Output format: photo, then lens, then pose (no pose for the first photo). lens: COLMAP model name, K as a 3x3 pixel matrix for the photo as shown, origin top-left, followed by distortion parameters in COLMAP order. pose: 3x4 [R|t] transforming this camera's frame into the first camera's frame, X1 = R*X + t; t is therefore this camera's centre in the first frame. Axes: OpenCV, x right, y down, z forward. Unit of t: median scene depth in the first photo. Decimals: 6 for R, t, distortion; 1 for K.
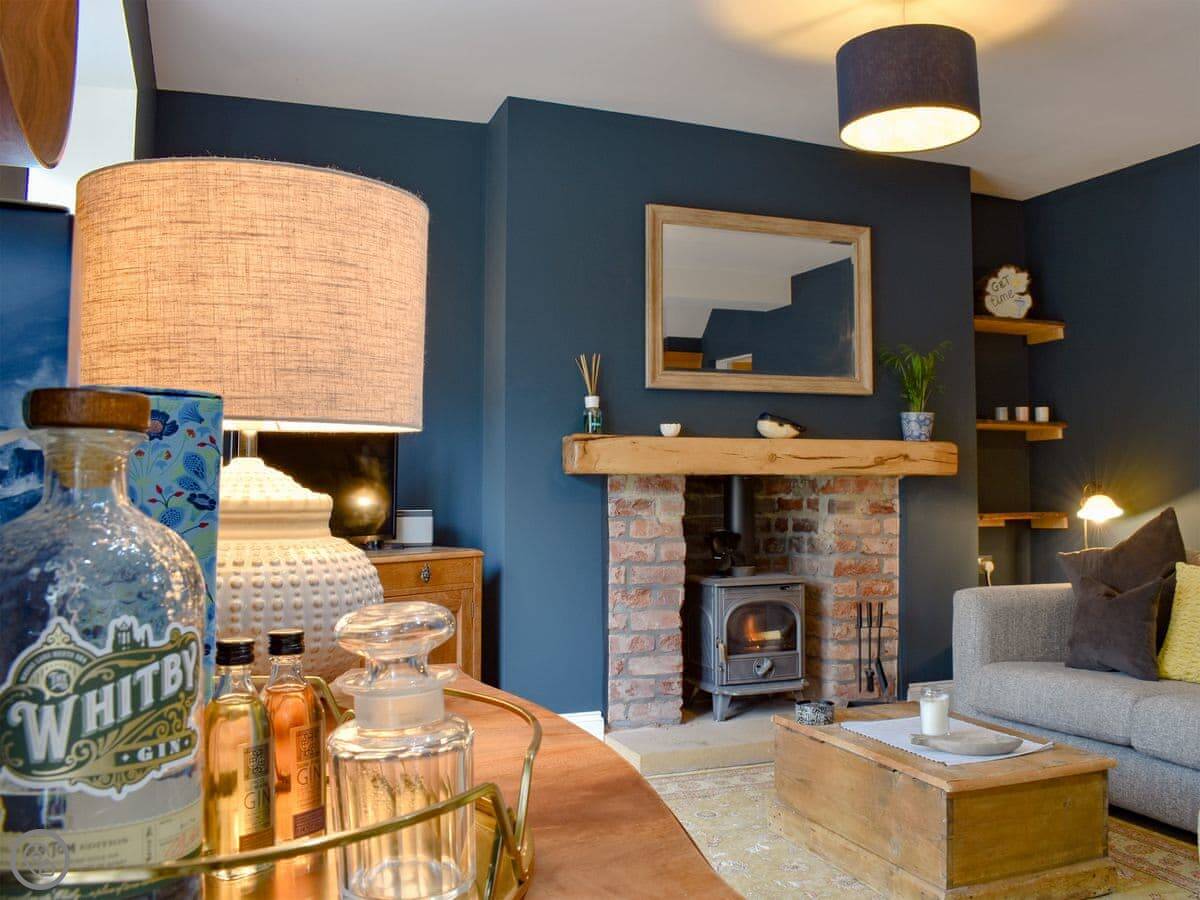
lens RADIAL K [[1107.6, 0, 595.6], [0, 1107.6, 400.3], [0, 0, 1]] dist [-0.096574, 0.020256]
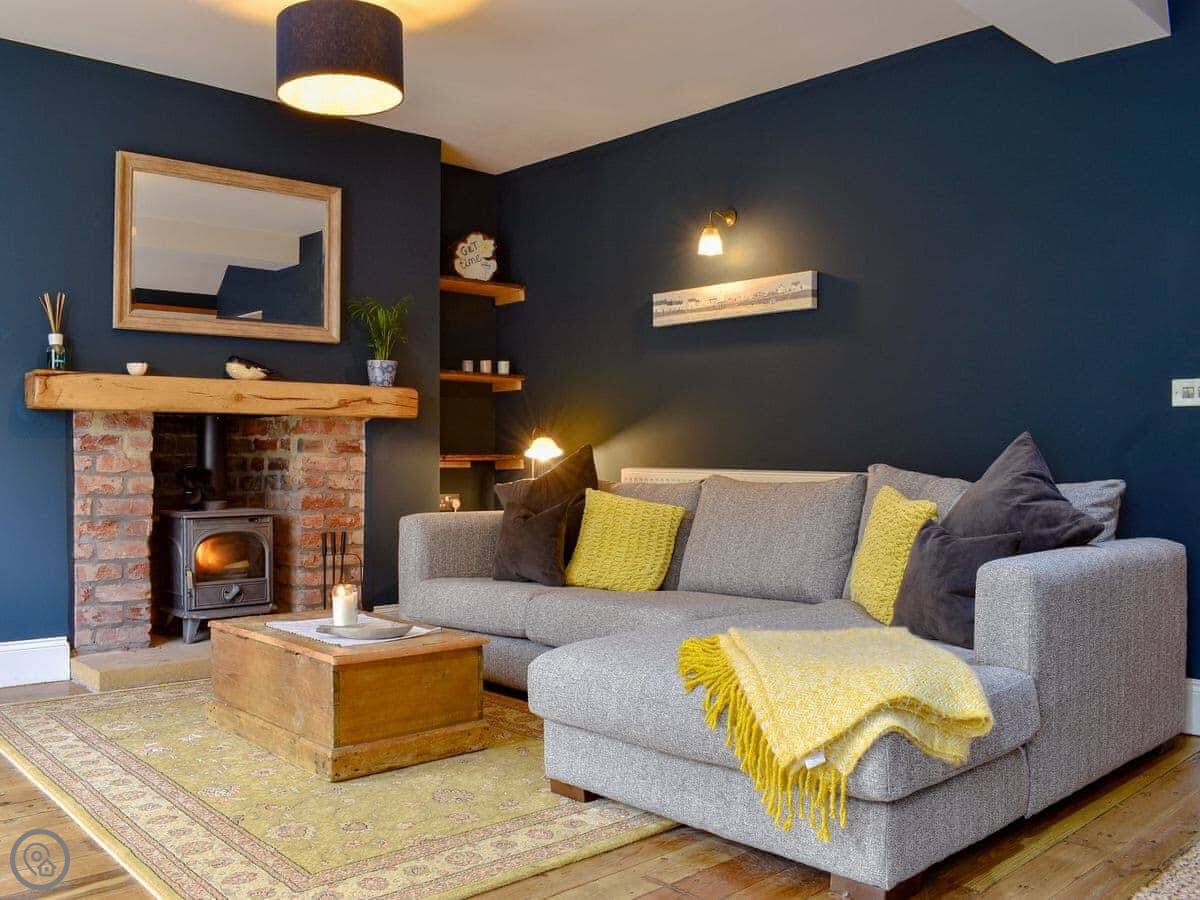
lens RADIAL K [[1107.6, 0, 554.8], [0, 1107.6, 447.1], [0, 0, 1]] dist [-0.096574, 0.020256]
pose [[0.940331, -0.000404, 0.340261, 0.086747], [-0.021518, 0.997927, 0.060650, 0.029156], [-0.339580, -0.064353, 0.938373, -0.108681]]
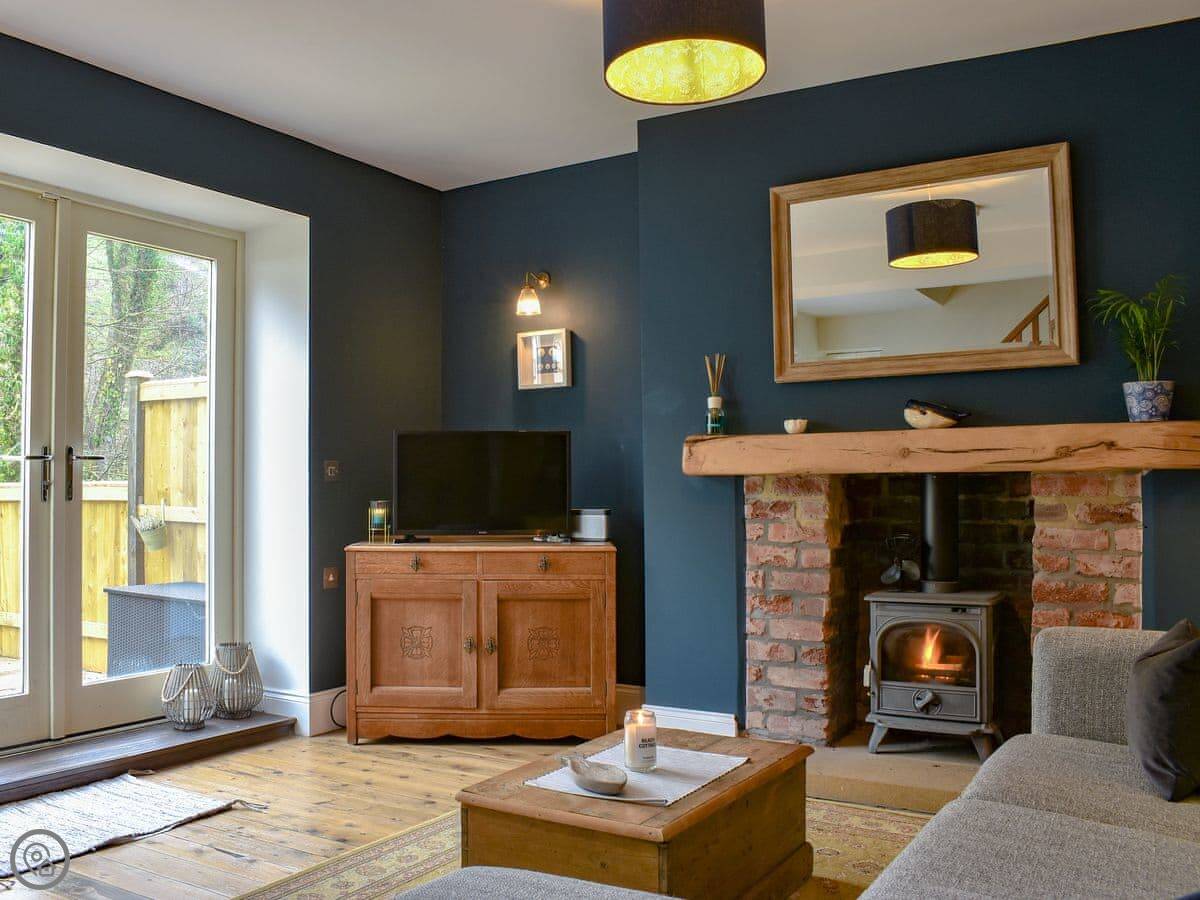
lens RADIAL K [[1107.6, 0, 596.5], [0, 1107.6, 446.8], [0, 0, 1]] dist [-0.096574, 0.020256]
pose [[0.573772, -0.036695, -0.818193, 0.718456], [0.064915, 0.997890, 0.000769, 0.032016], [0.816438, -0.053554, 0.574944, 0.328405]]
